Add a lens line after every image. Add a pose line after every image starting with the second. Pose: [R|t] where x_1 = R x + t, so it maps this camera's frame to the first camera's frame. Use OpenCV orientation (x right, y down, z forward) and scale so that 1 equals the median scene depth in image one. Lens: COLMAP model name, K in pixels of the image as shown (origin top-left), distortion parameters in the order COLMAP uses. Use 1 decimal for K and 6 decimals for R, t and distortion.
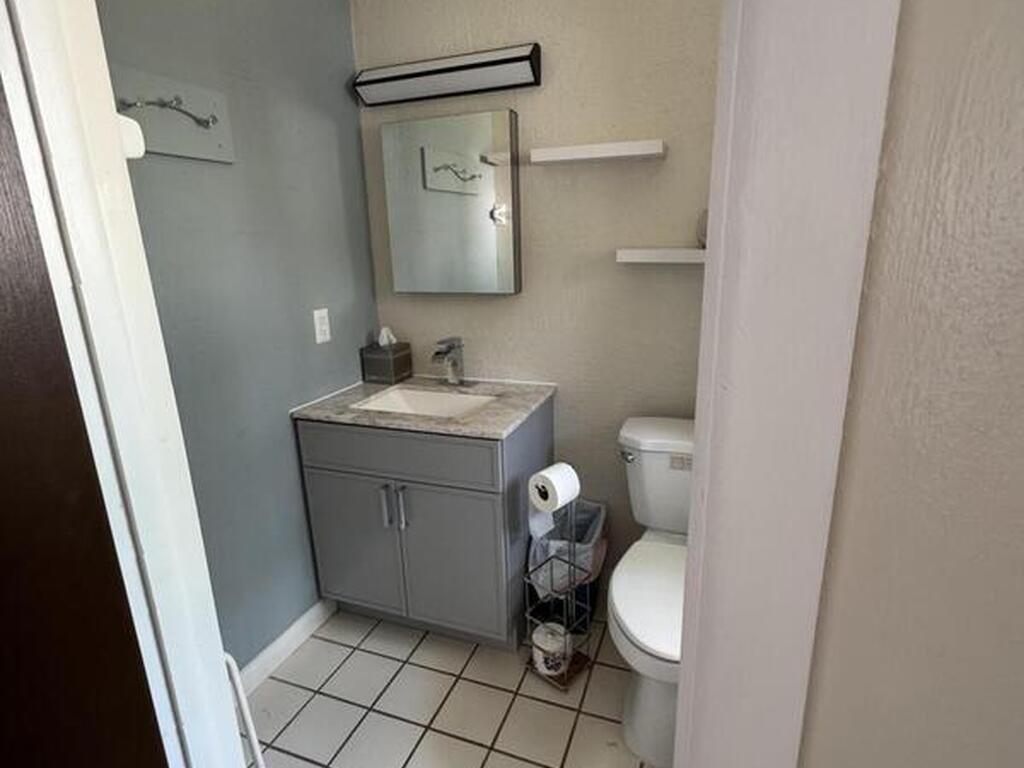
lens RADIAL K [[546.0, 0, 517.0], [0, 546.0, 379.8], [0, 0, 1]] dist [-0.002757, 0.001715]
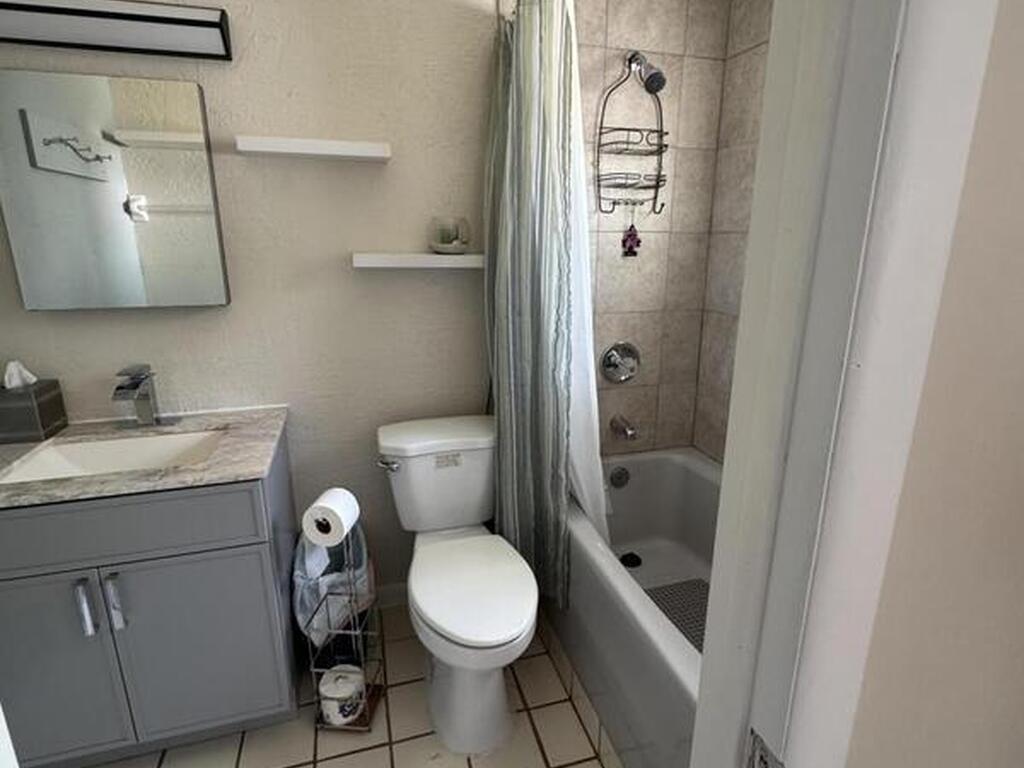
lens RADIAL K [[546.0, 0, 517.0], [0, 546.0, 379.8], [0, 0, 1]] dist [-0.002757, 0.001715]
pose [[0.798811, -0.126090, 0.588219, -0.168465], [0.130372, 0.990835, 0.035348, -0.016856], [-0.587285, 0.048451, 0.807929, 0.072615]]
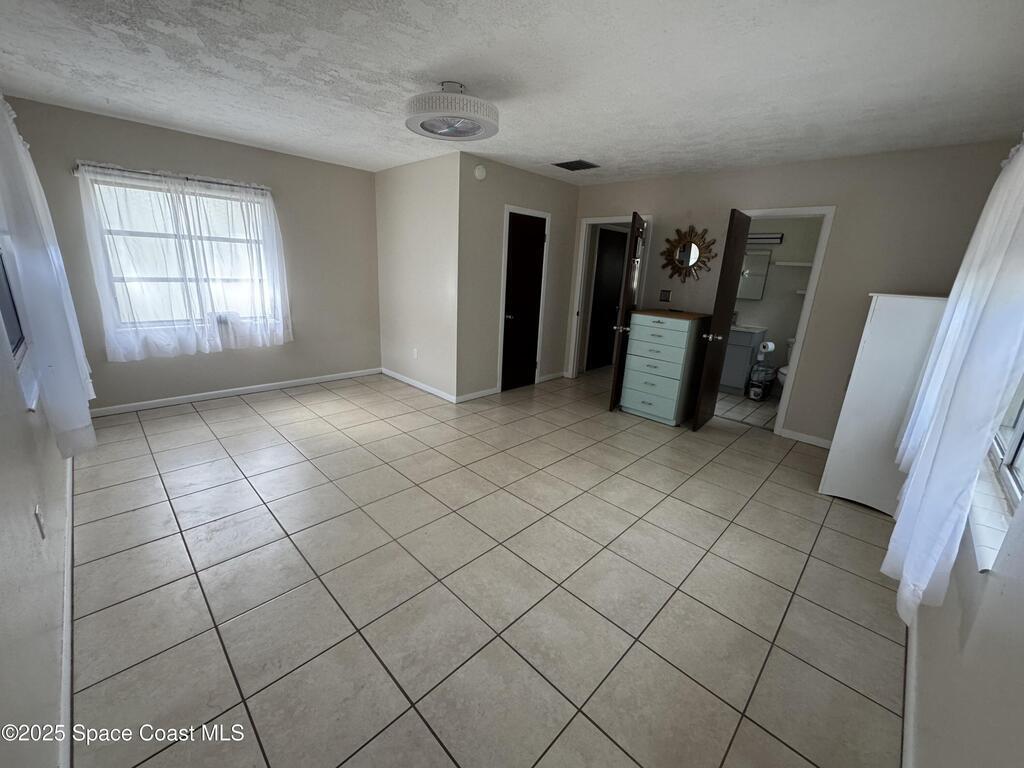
lens RADIAL K [[407.0, 0, 514.2], [0, 407.0, 380.7], [0, 0, 1]] dist [-0.012249, 0.000309]
pose [[0.912594, 0.178863, -0.367668, -0.435716], [-0.175987, 0.983511, 0.041639, 0.572009], [0.369053, 0.026706, 0.929024, -2.170246]]
